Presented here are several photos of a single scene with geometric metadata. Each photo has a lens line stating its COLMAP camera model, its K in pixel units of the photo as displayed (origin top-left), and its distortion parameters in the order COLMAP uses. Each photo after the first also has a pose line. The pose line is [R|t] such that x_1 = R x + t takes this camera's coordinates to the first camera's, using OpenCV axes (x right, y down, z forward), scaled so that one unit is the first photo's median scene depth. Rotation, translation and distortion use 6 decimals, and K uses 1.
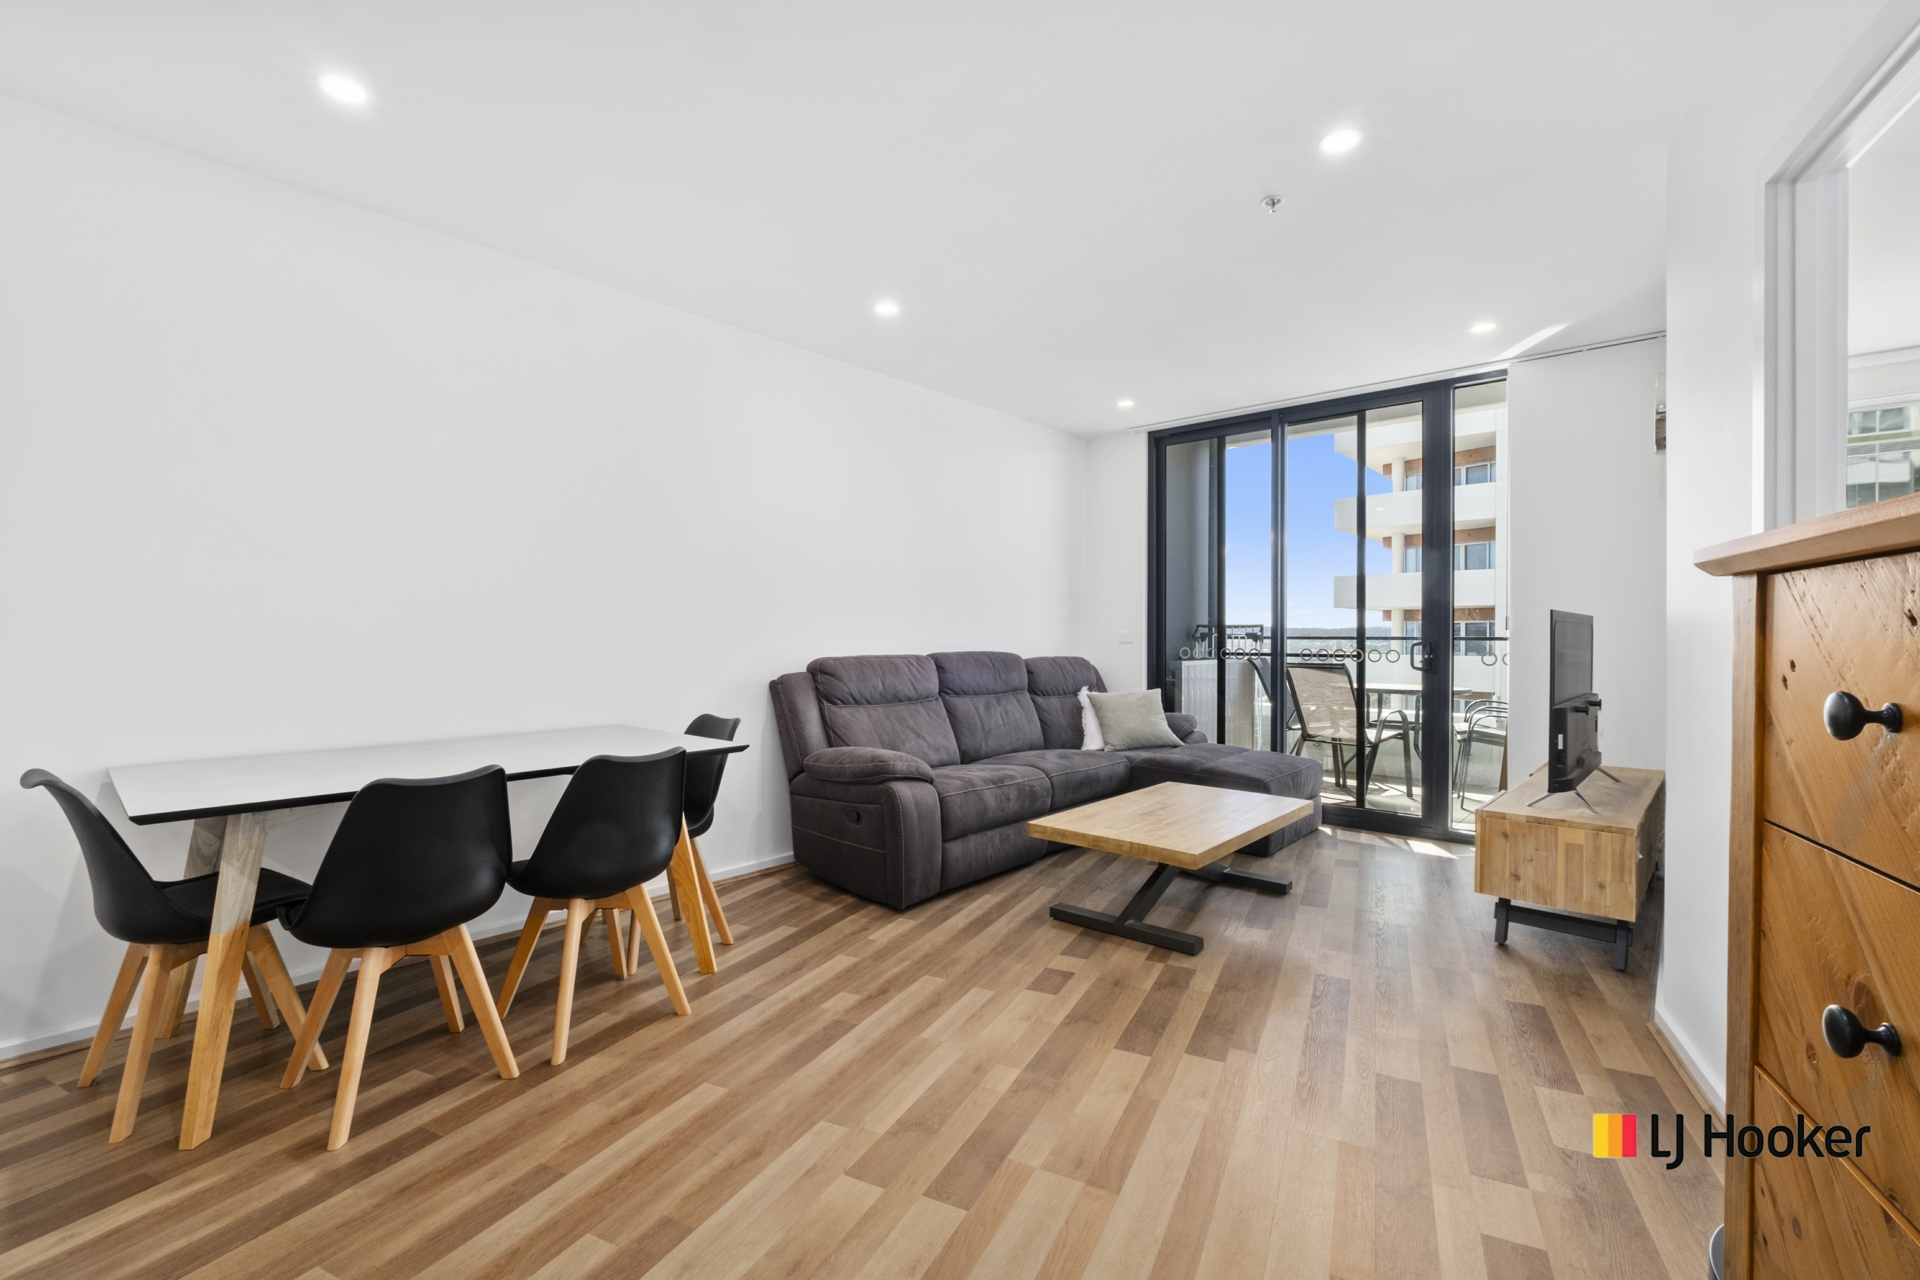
lens RADIAL K [[842.0, 0, 960.0], [0, 842.0, 640.0], [0, 0, 1]] dist [-0.000935, -0.000763]
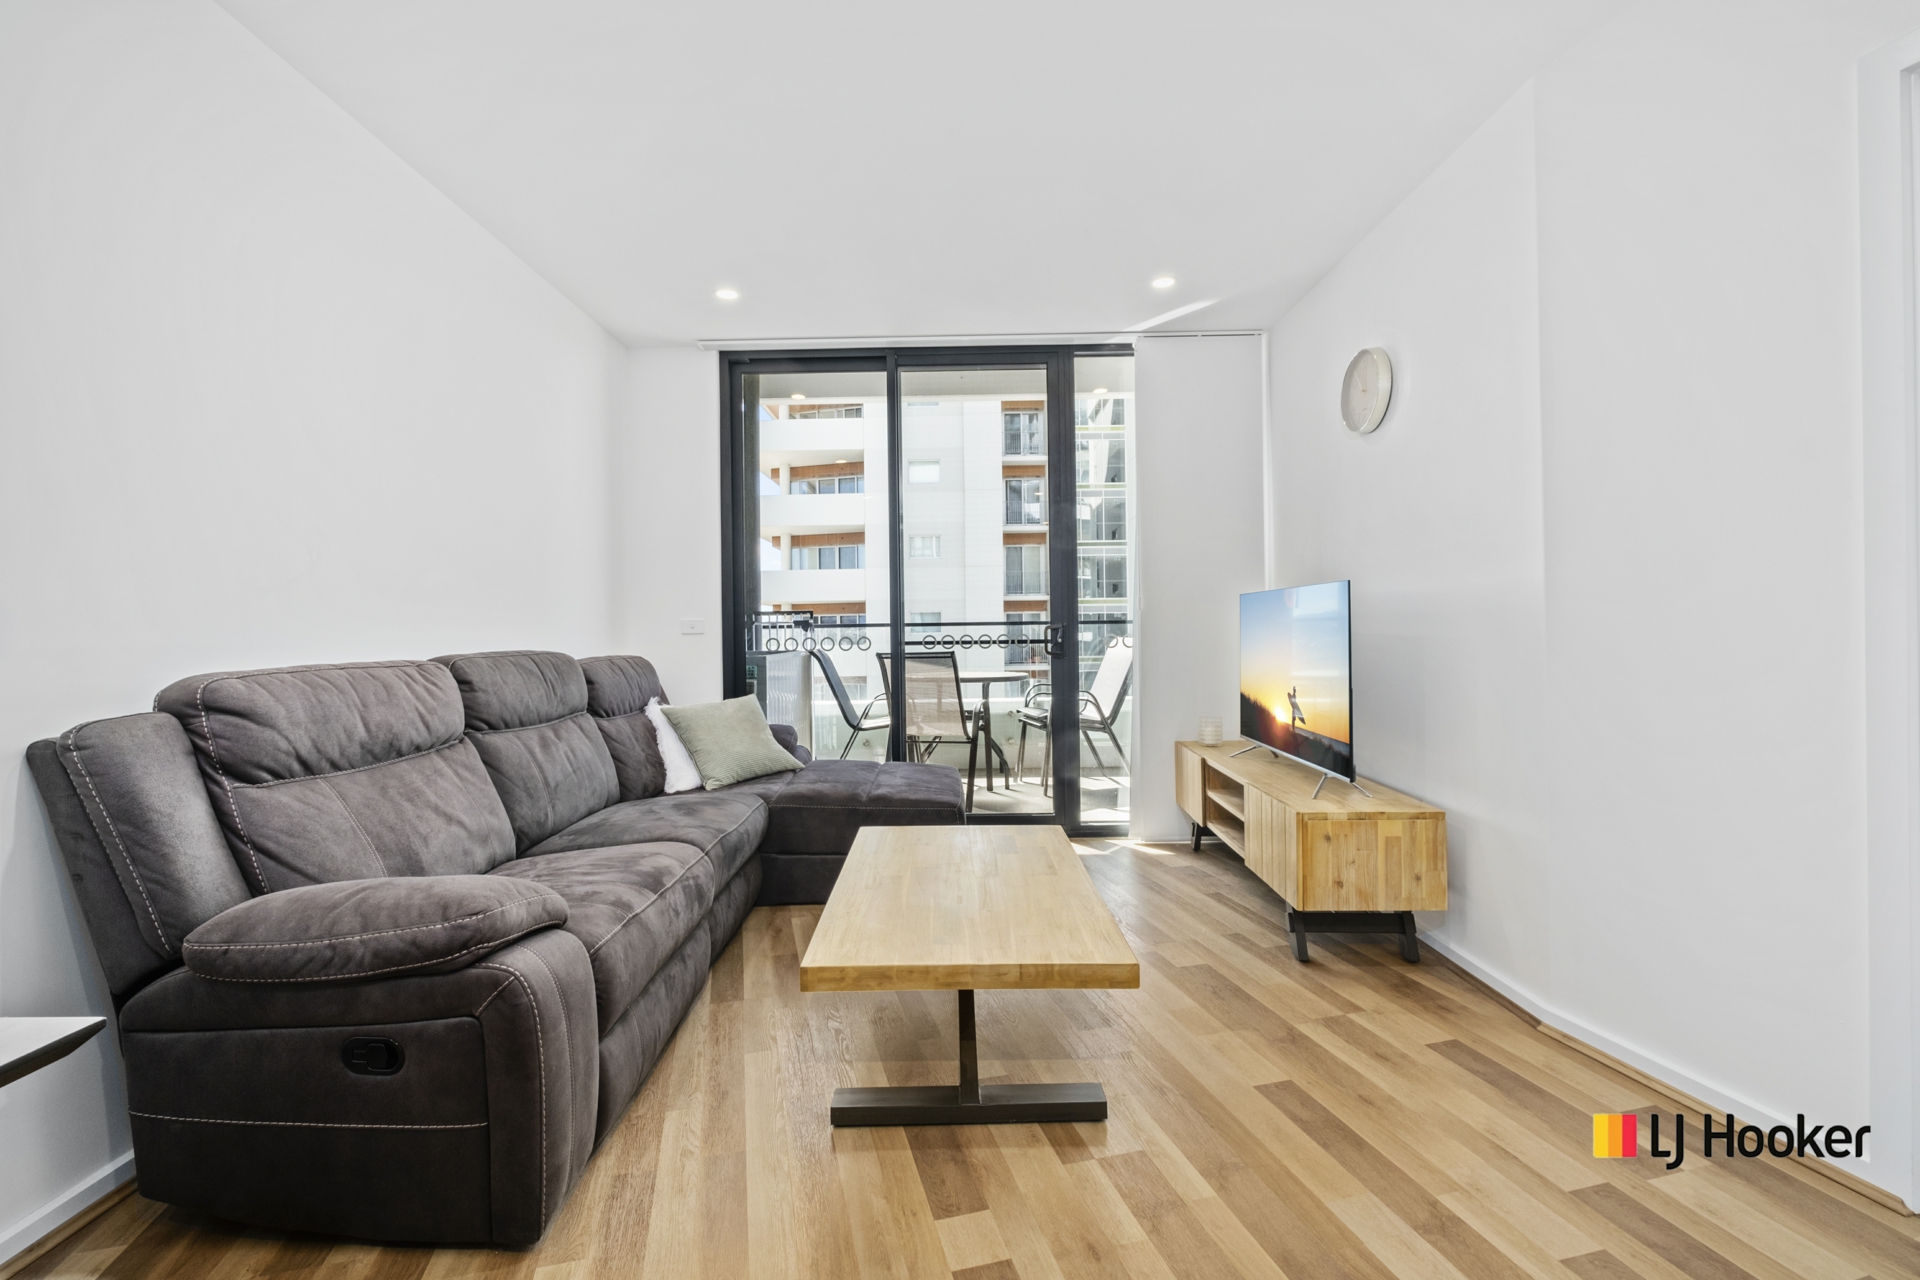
lens RADIAL K [[838.2, 0, 959.3], [0, 838.2, 625.4], [0, 0, 1]] dist [-0.002175, -0.001021]
pose [[0.756981, -0.012524, 0.653317, -0.143950], [0.020310, 0.999784, -0.004367, 0.005589], [-0.653121, 0.016574, 0.757072, 0.415909]]
